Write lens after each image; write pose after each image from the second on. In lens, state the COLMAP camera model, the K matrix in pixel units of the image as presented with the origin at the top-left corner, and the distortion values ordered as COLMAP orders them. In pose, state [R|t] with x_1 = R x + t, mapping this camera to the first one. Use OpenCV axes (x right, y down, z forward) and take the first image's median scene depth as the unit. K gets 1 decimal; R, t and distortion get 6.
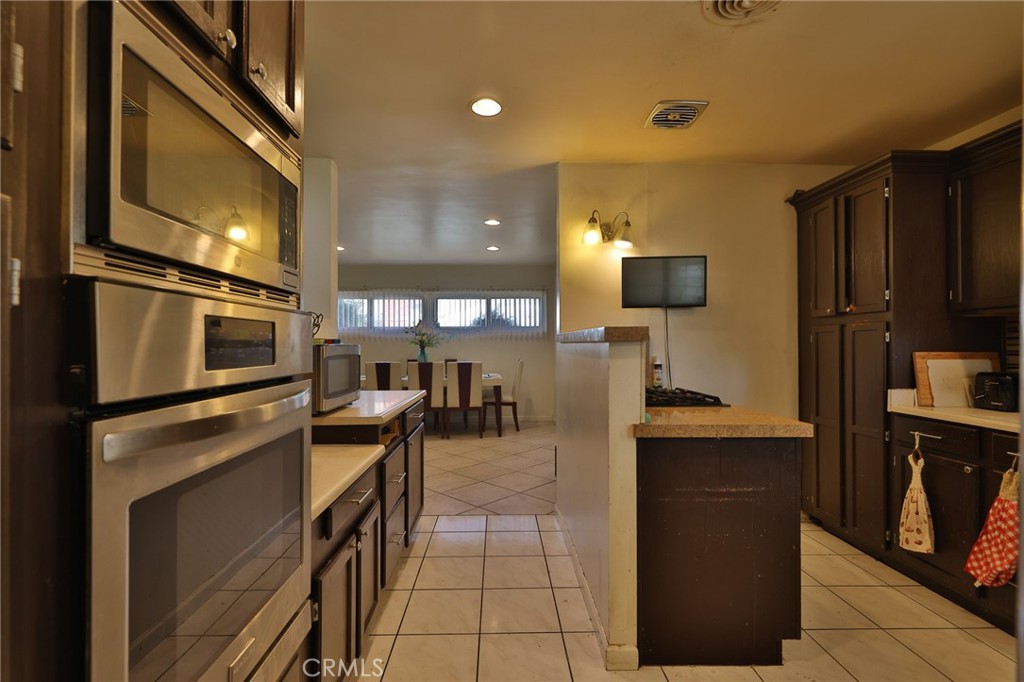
lens RADIAL K [[451.6, 0, 507.9], [0, 451.6, 342.9], [0, 0, 1]] dist [-0.001152, -0.000298]
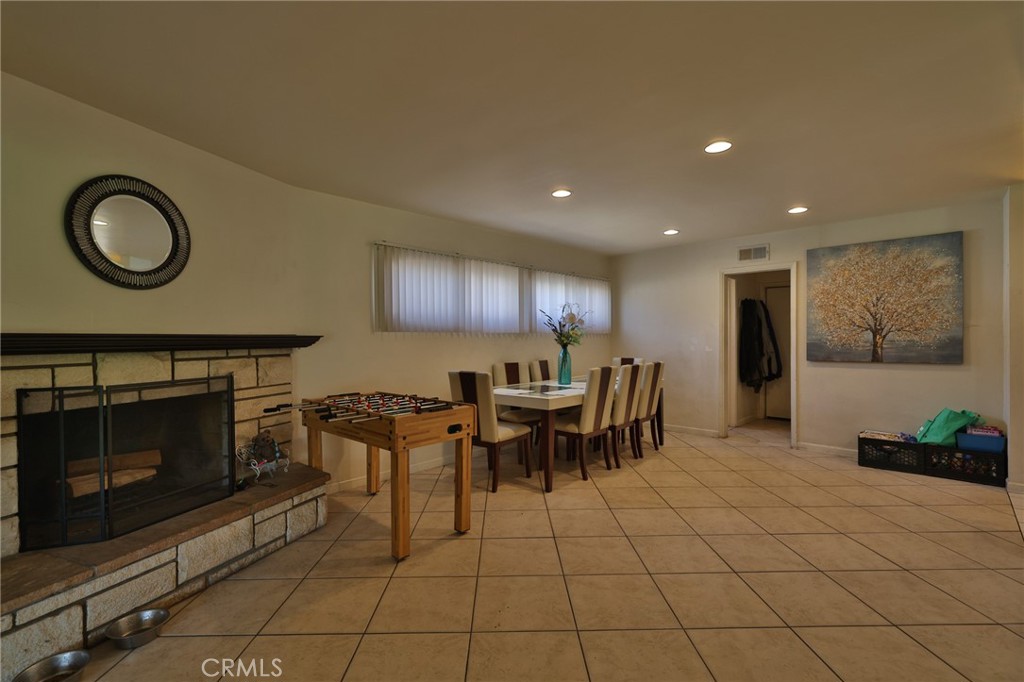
lens RADIAL K [[451.6, 0, 507.9], [0, 451.6, 342.9], [0, 0, 1]] dist [-0.001152, -0.000298]
pose [[0.716438, -0.004436, 0.697636, -0.787805], [-0.006712, 0.999890, 0.013251, -0.004035], [-0.697618, -0.014177, 0.716329, 0.518366]]
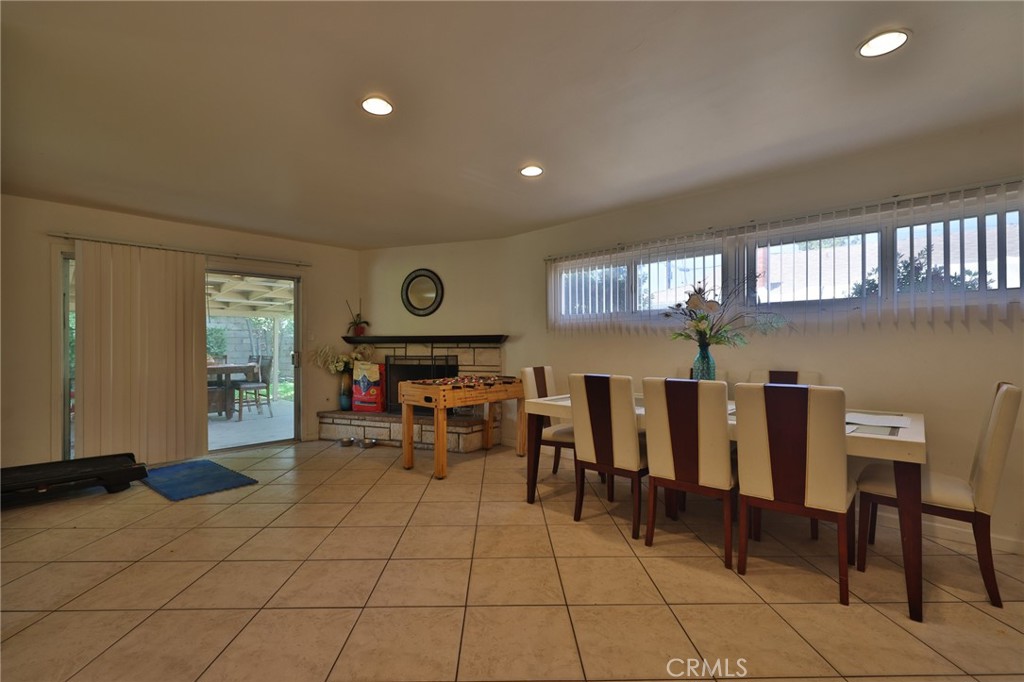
lens RADIAL K [[450.3, 0, 505.1], [0, 450.3, 341.2], [0, 0, 1]] dist [0.003998, 0.000708]
pose [[0.704729, 0.001689, -0.709475, 0.004858], [0.005376, 0.999956, 0.007720, 0.000411], [0.709456, -0.009254, 0.704689, 0.502618]]
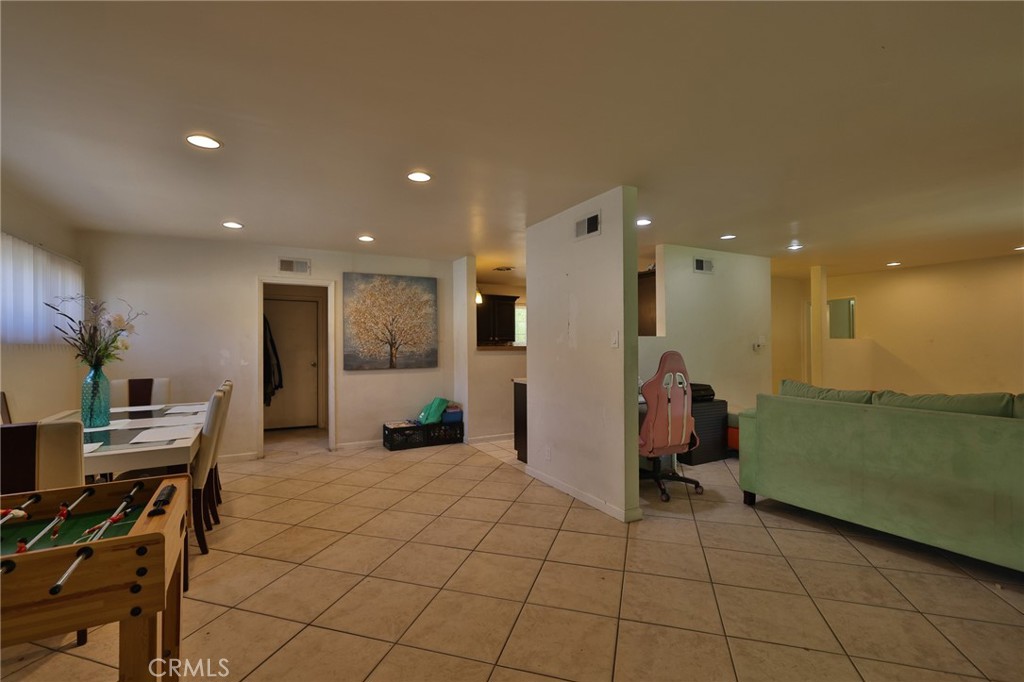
lens RADIAL K [[451.6, 0, 507.9], [0, 451.6, 342.9], [0, 0, 1]] dist [-0.001152, -0.000298]
pose [[-0.444591, 0.013978, 0.895625, -0.804593], [-0.001458, 0.999866, -0.016329, -0.005303], [-0.895733, -0.008566, -0.444511, 0.820874]]
